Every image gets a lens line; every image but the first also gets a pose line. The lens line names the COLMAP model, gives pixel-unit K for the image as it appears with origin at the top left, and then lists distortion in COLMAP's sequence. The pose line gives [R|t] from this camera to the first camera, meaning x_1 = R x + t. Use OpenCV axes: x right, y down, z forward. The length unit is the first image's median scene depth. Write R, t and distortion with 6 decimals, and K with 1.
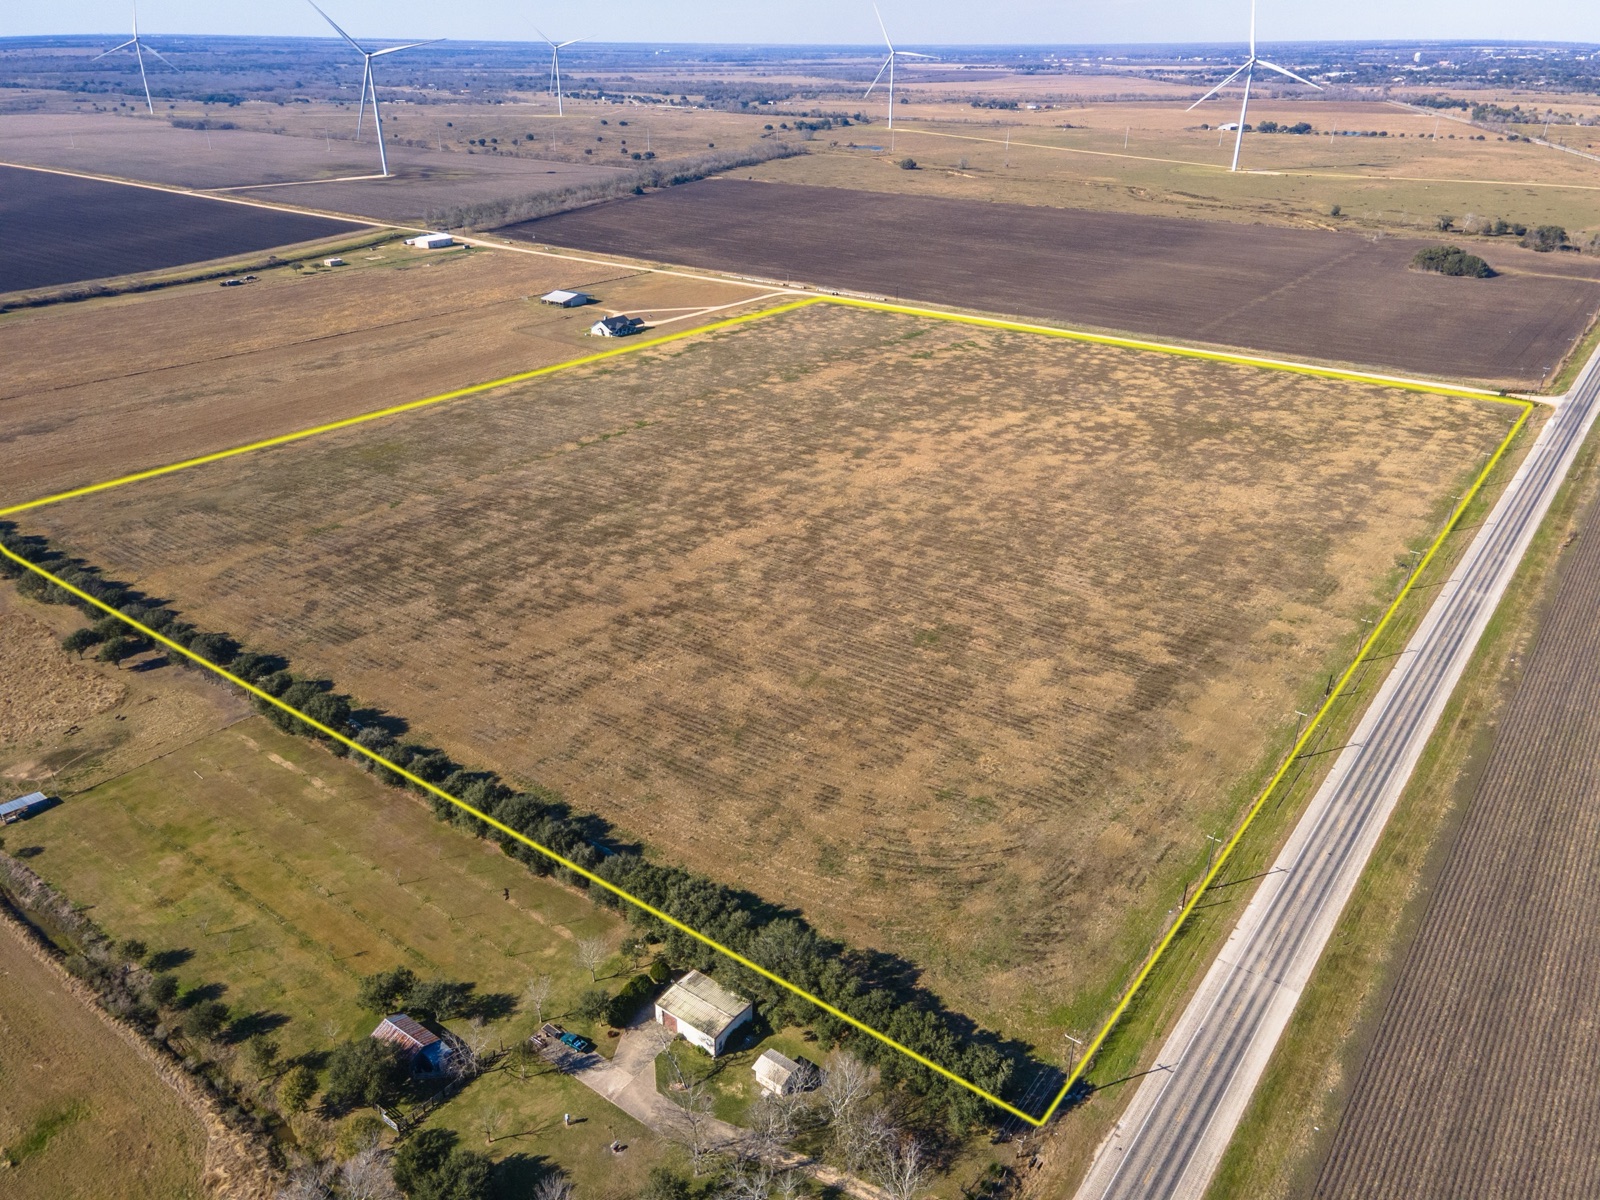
lens RADIAL K [[1157.8, 0, 801.8], [0, 1157.8, 609.4], [0, 0, 1]] dist [0.036591, 0.005359]
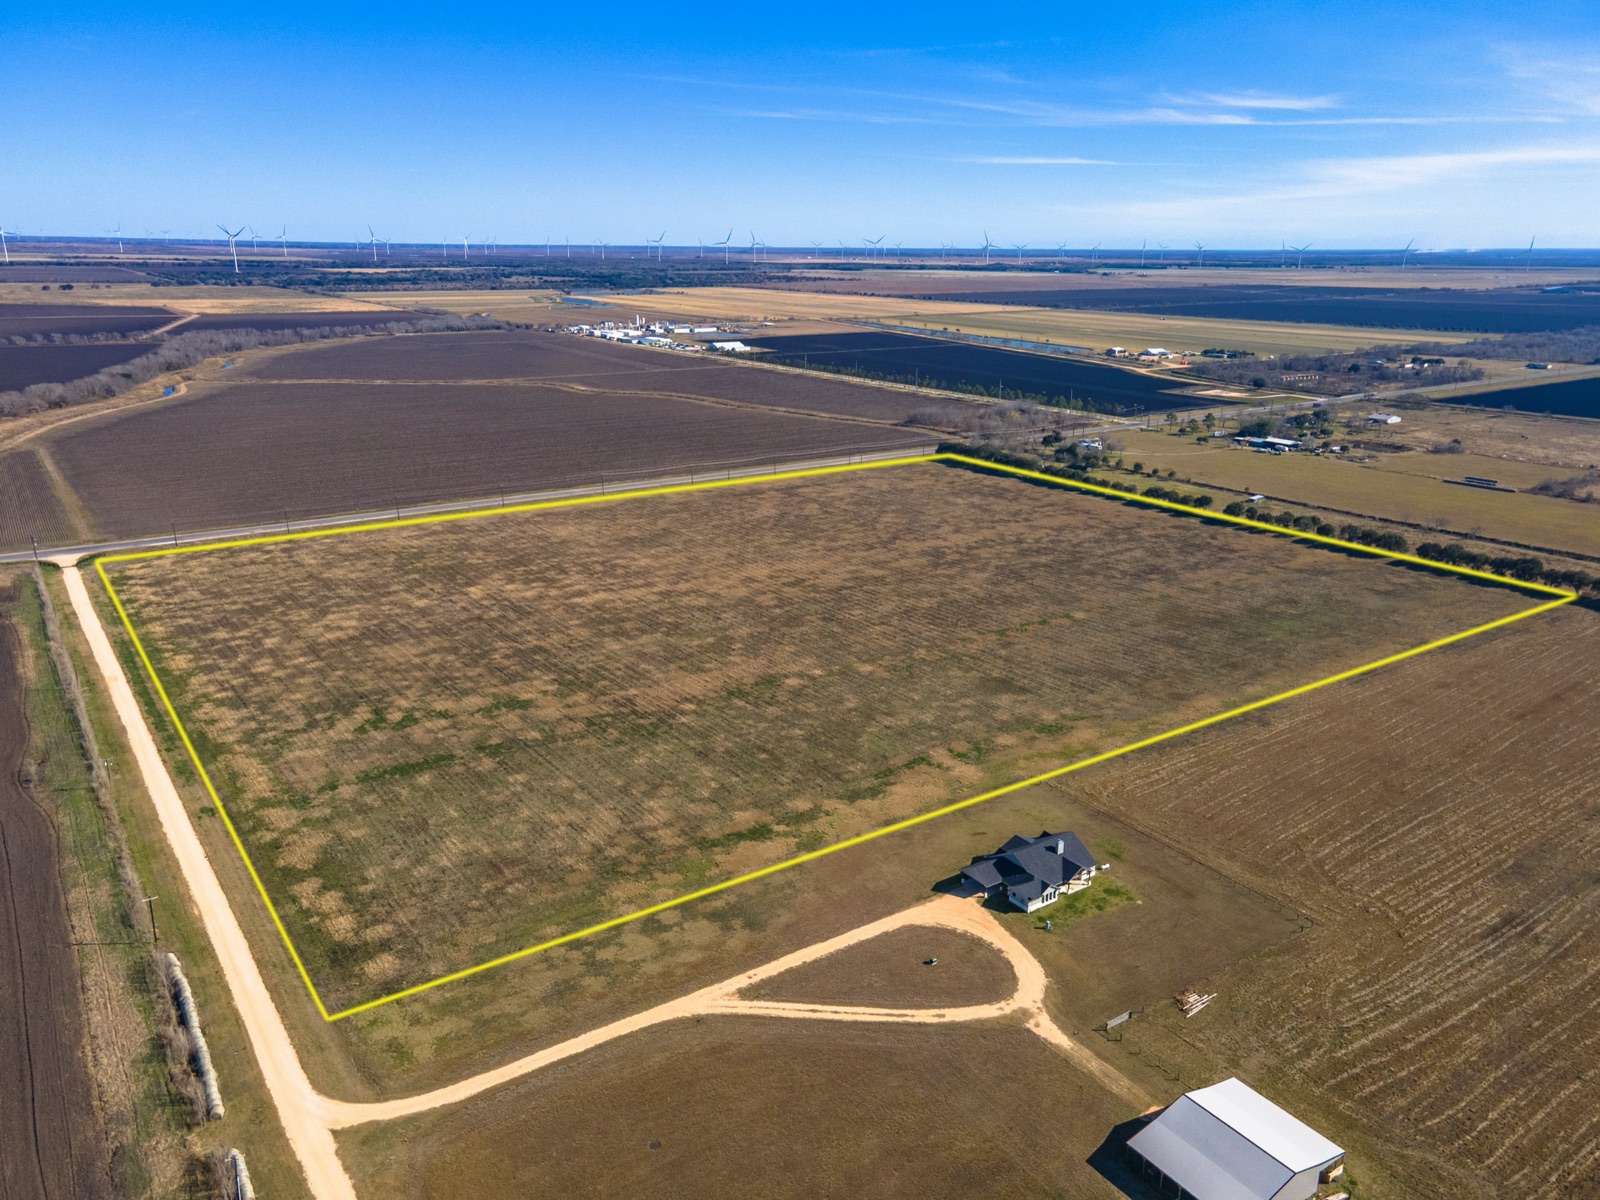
lens RADIAL K [[1179.4, 0, 802.7], [0, 1179.4, 599.3], [0, 0, 1]] dist [0.034752, 0.006661]
pose [[-0.947934, -0.103966, 0.301020, -0.262925], [0.129785, 0.737046, 0.663264, -0.787629], [-0.290822, 0.667798, -0.685177, 1.648865]]
